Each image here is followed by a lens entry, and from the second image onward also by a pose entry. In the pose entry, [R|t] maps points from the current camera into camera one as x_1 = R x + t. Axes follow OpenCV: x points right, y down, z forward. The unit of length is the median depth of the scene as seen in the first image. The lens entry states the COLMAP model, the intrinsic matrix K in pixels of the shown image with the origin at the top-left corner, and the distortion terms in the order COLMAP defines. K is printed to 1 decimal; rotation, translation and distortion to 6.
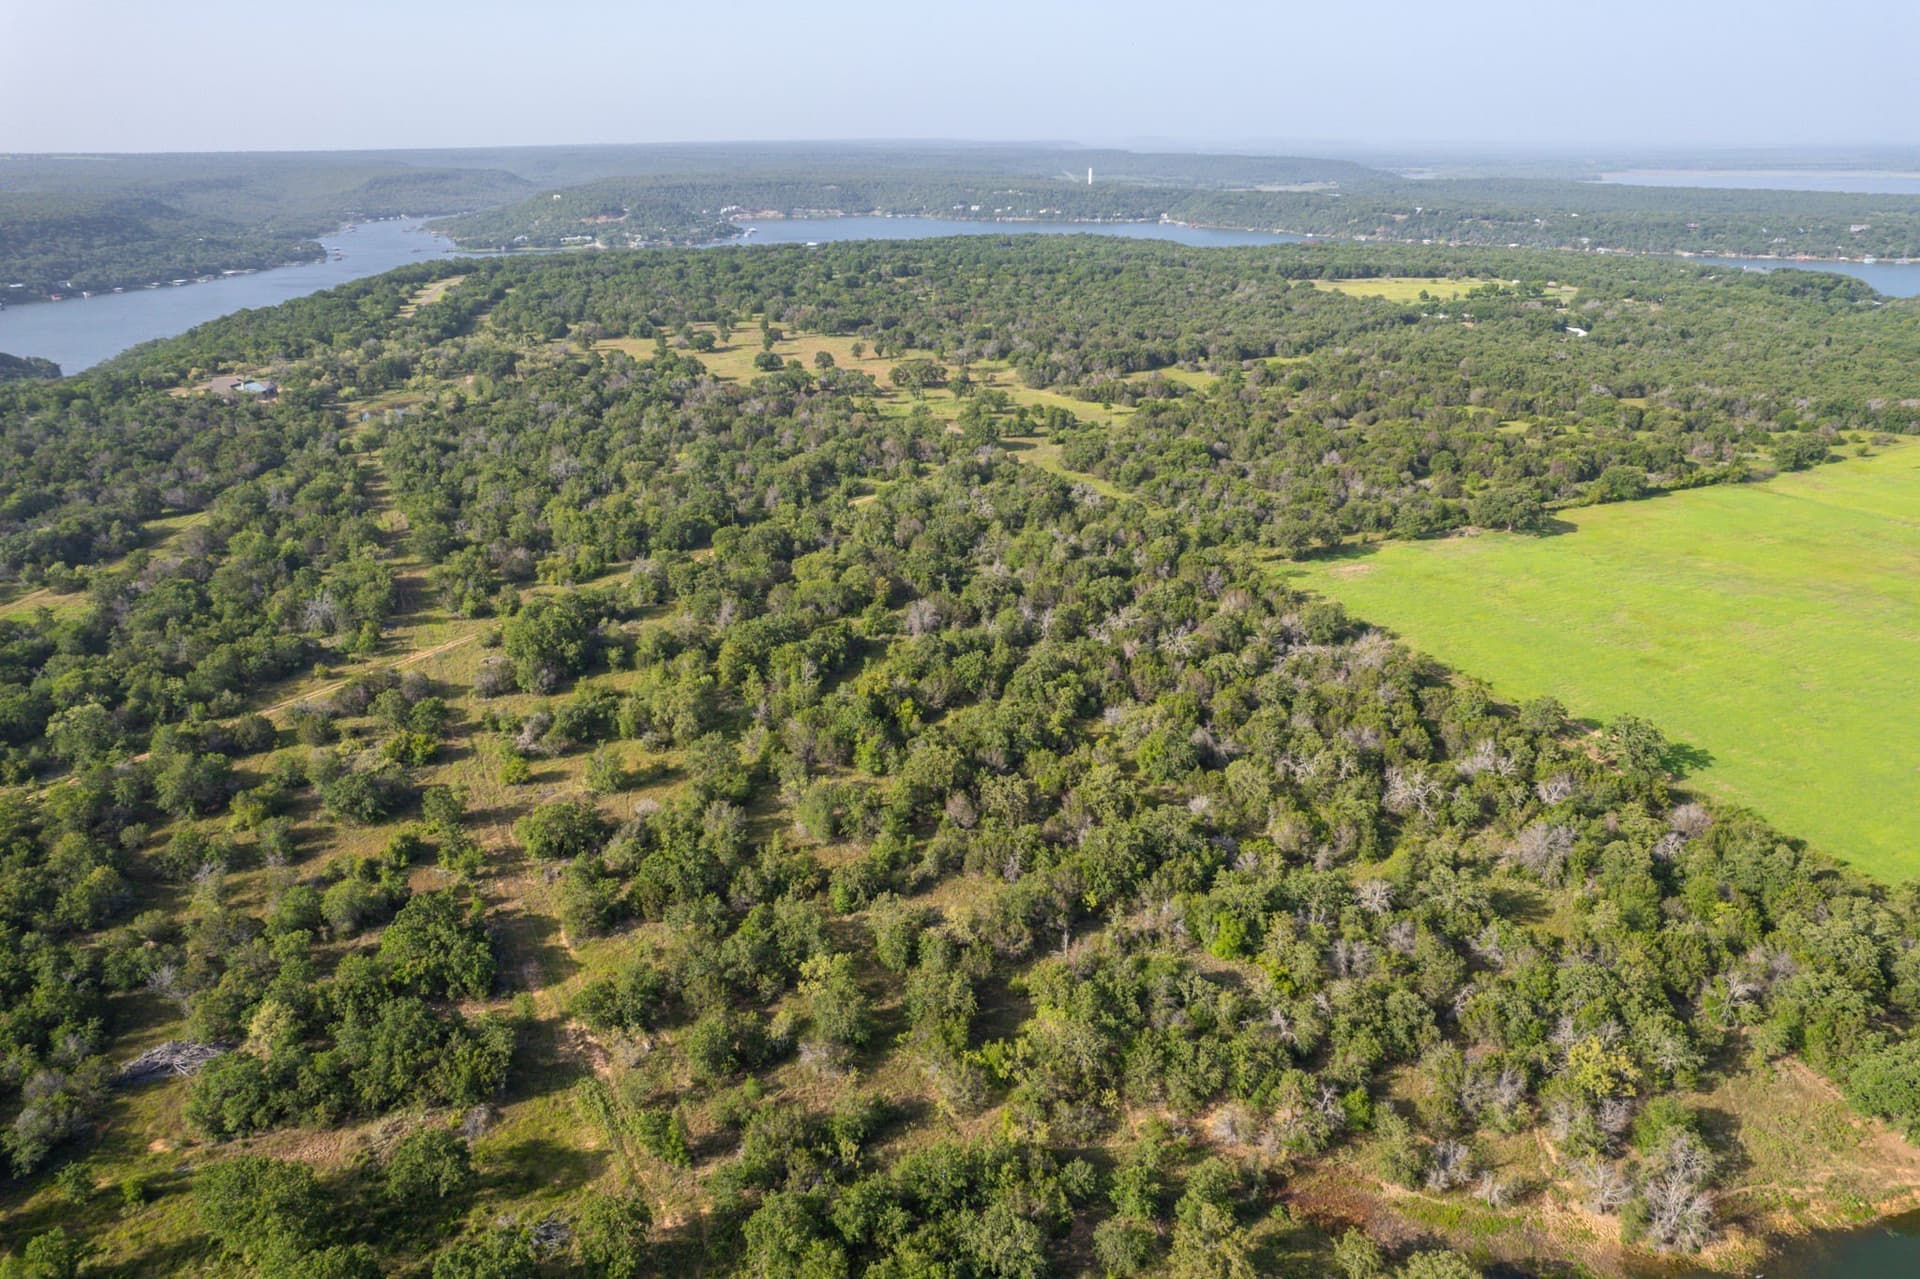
lens RADIAL K [[1227.4, 0, 965.8], [0, 1227.4, 634.0], [0, 0, 1]] dist [-0.080122, 0.075181]
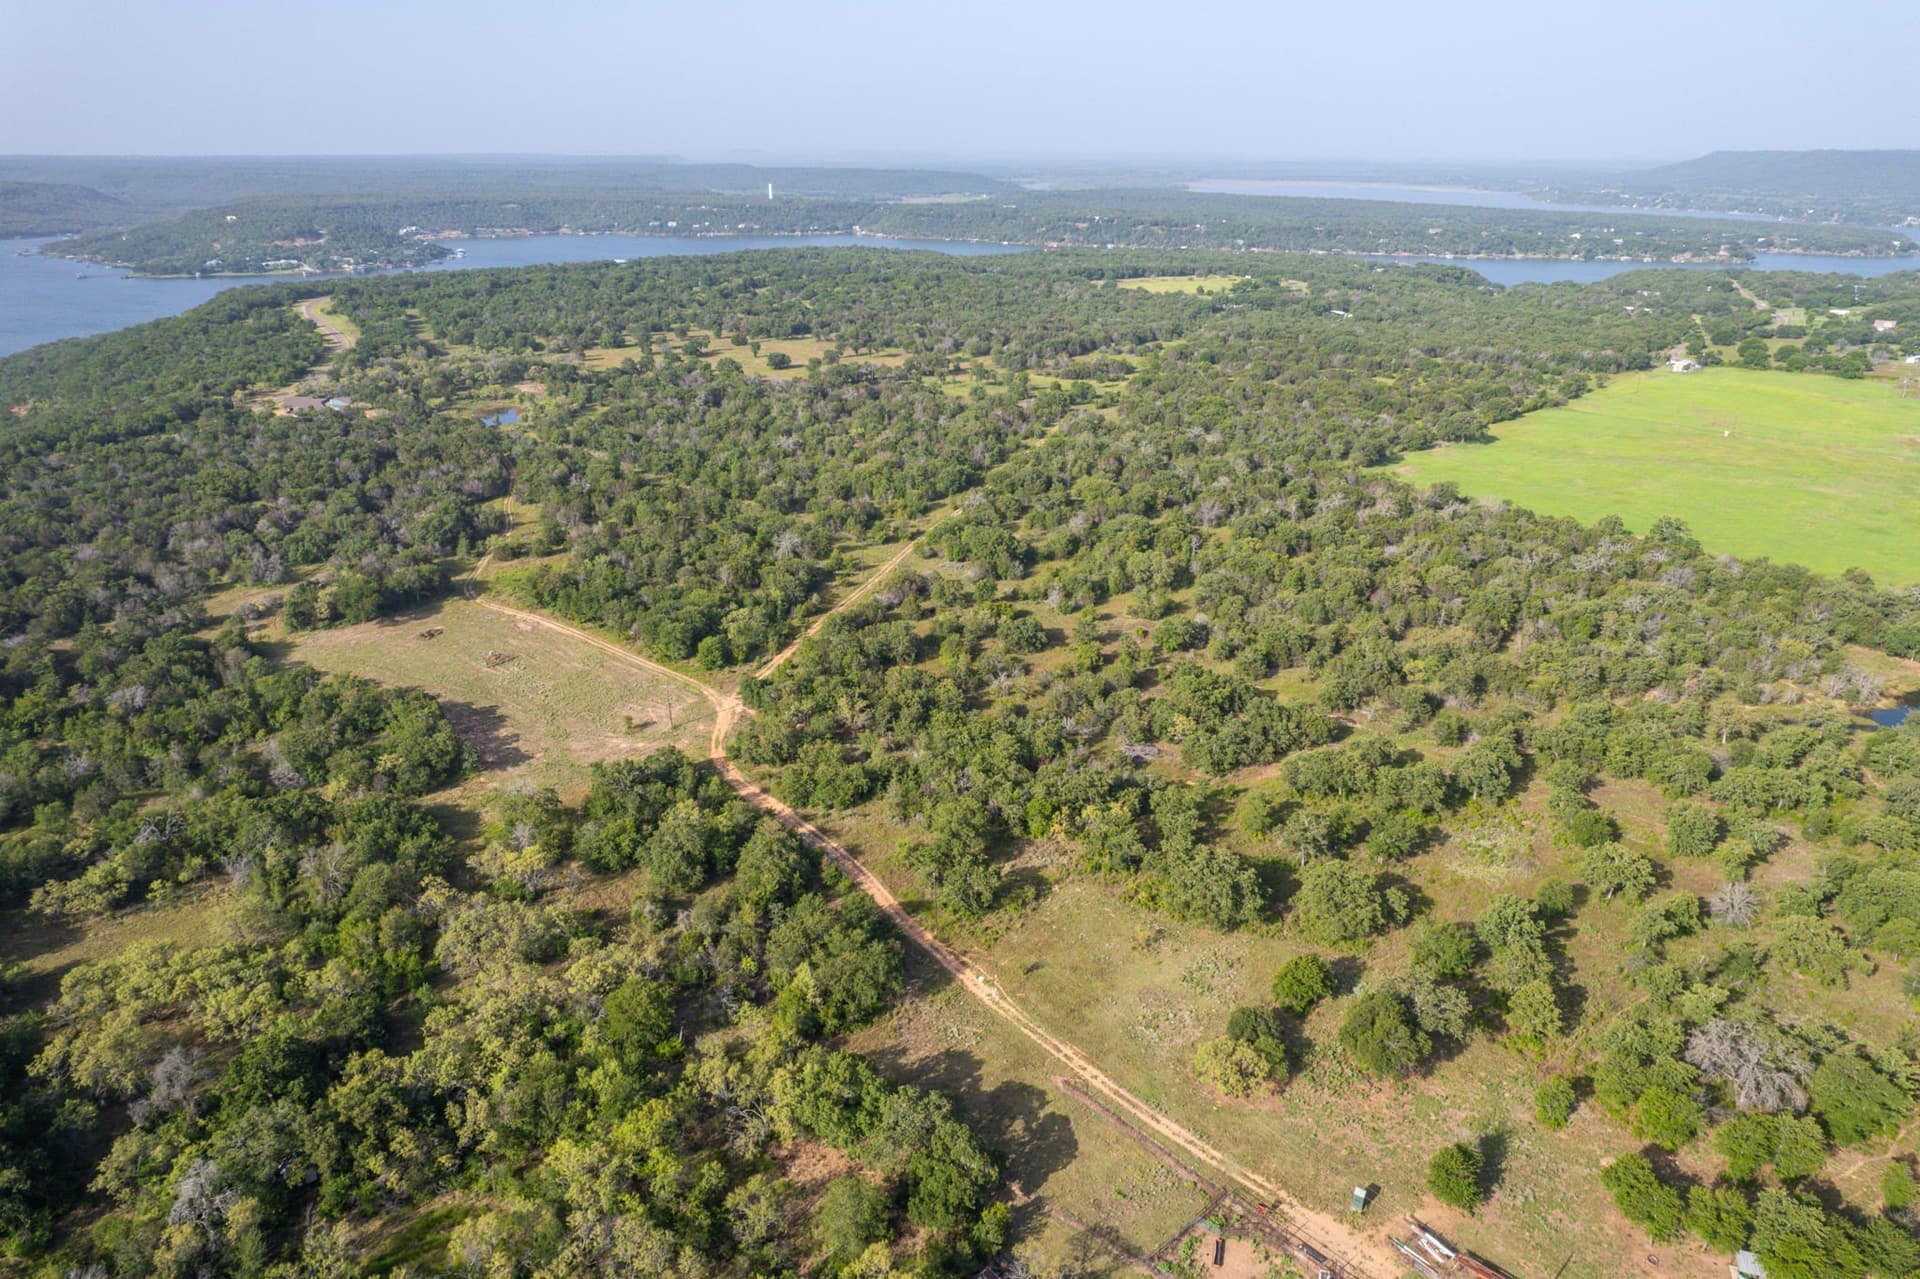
lens RADIAL K [[1231.7, 0, 968.0], [0, 1231.7, 630.9], [0, 0, 1]] dist [-0.080227, 0.074852]
pose [[0.948822, -0.109671, 0.296159, -0.136578], [0.113188, 0.993559, 0.005299, 0.015297], [-0.294832, 0.028494, 0.955124, -0.052539]]
